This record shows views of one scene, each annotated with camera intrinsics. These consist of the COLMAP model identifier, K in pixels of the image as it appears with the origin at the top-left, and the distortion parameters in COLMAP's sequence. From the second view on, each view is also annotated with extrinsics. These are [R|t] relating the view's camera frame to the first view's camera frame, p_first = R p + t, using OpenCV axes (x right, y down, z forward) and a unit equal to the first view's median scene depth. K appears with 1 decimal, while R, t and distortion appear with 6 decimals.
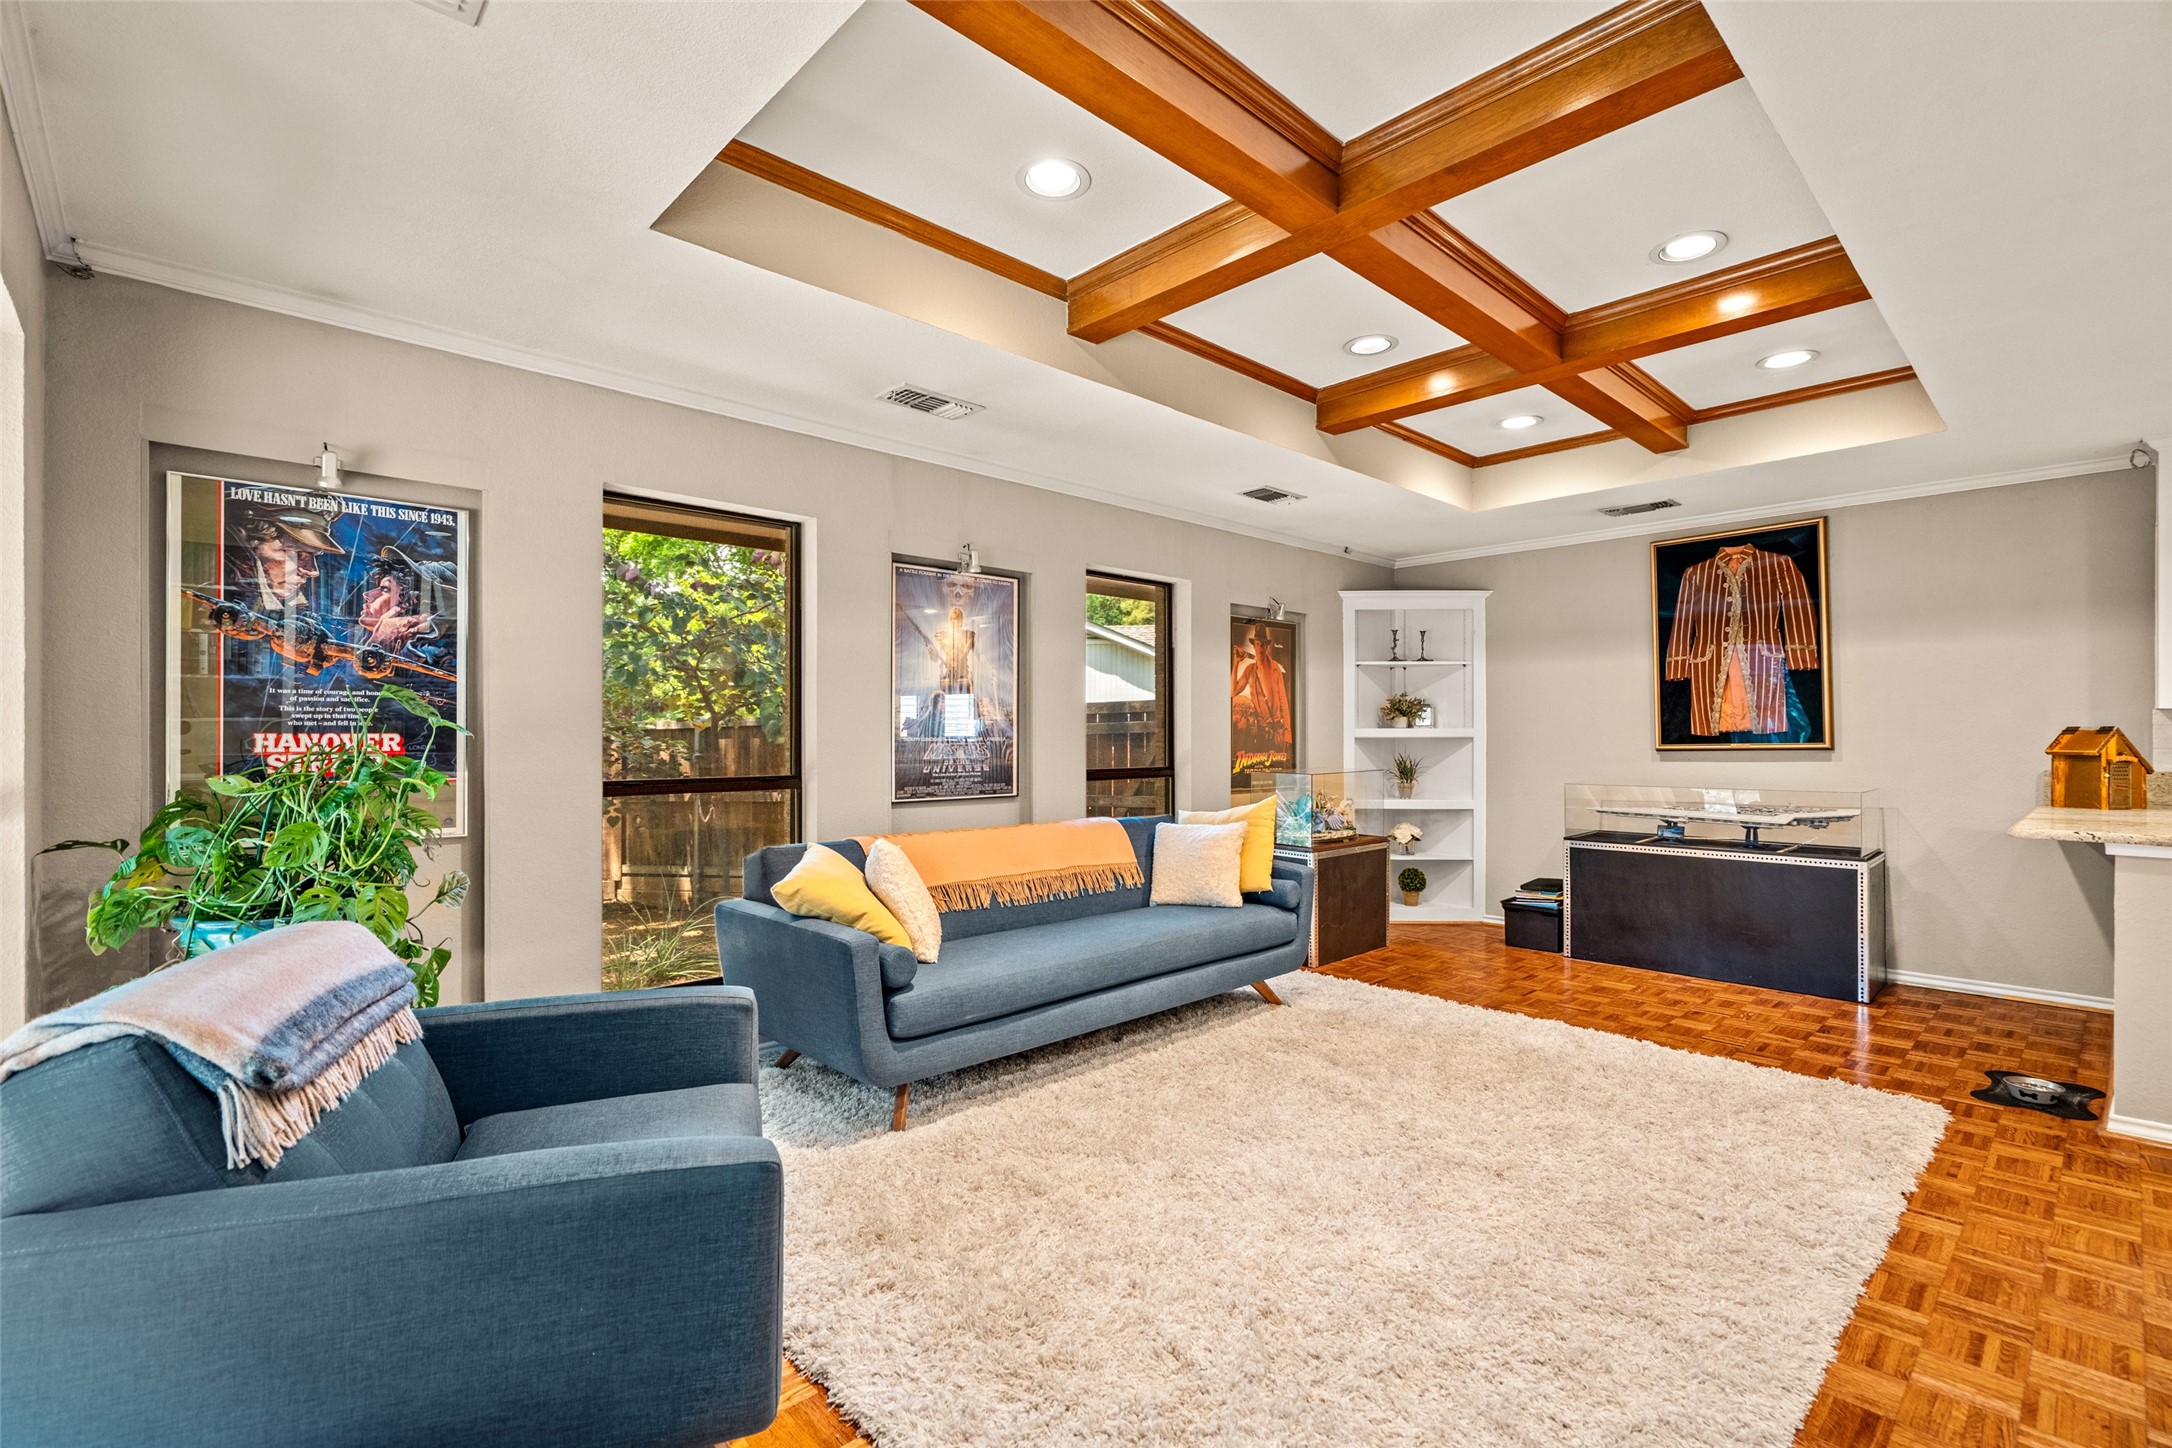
lens RADIAL K [[982.5, 0, 1087.3], [0, 982.5, 727.3], [0, 0, 1]] dist [-0.001200, 0.000837]
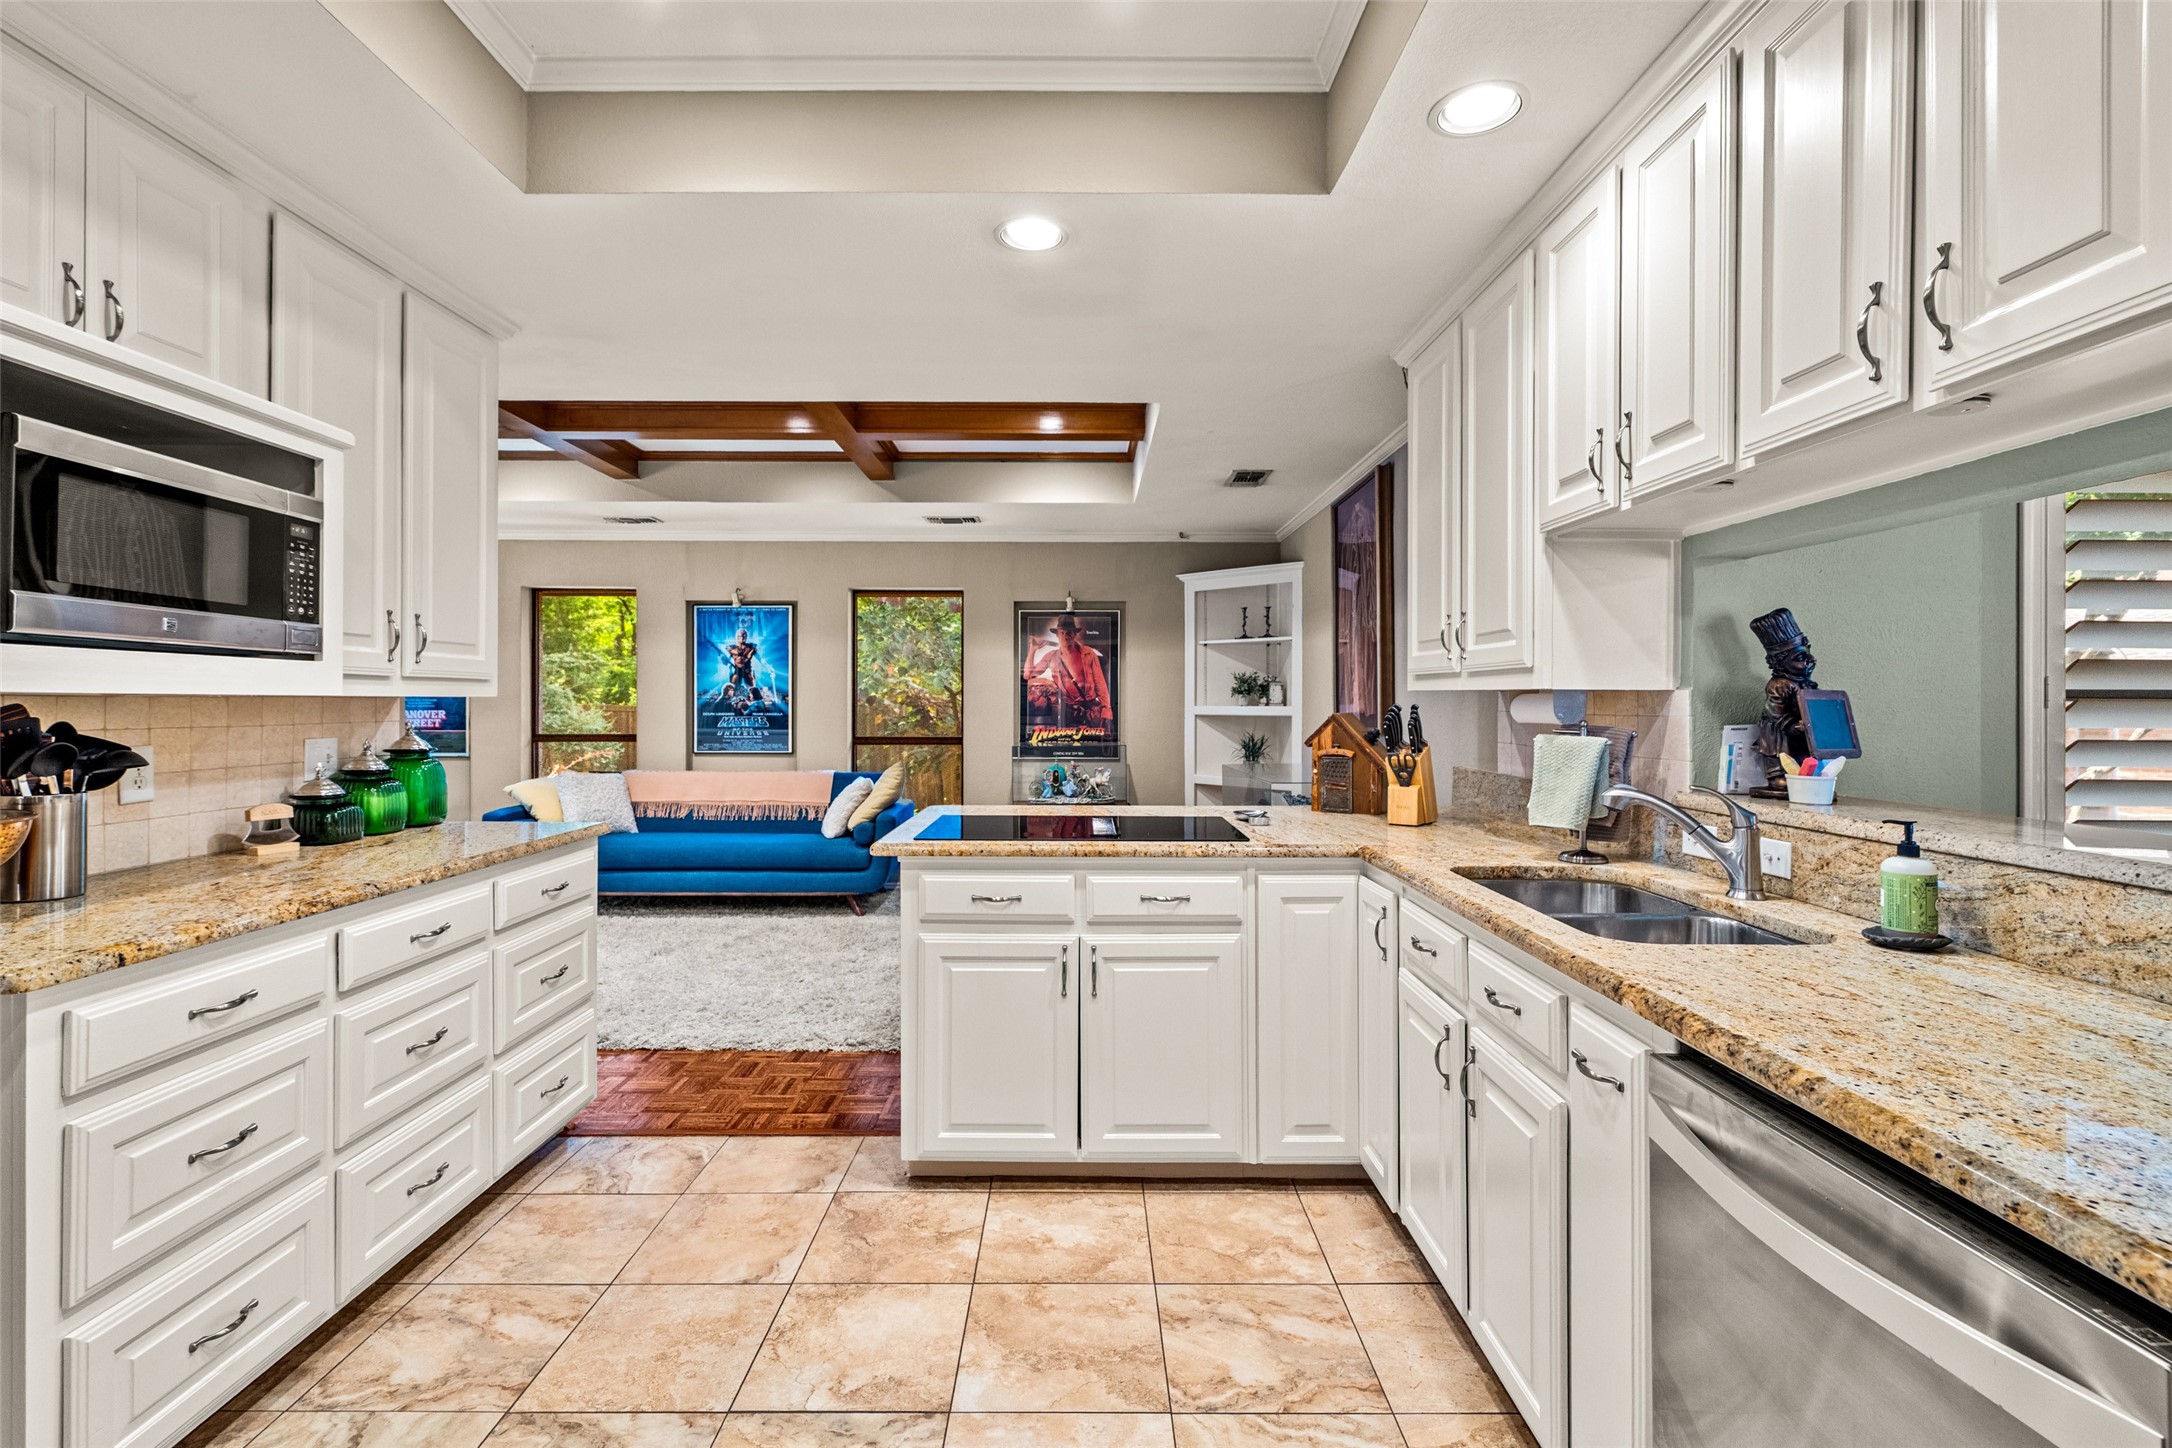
lens RADIAL K [[982.5, 0, 1084.9], [0, 982.5, 709.8], [0, 0, 1]] dist [-0.001200, 0.000837]
pose [[0.729757, 0.012643, -0.683590, 0.987748], [0.003708, 0.999741, 0.022449, -0.020434], [0.683697, -0.018917, 0.729521, 0.177867]]
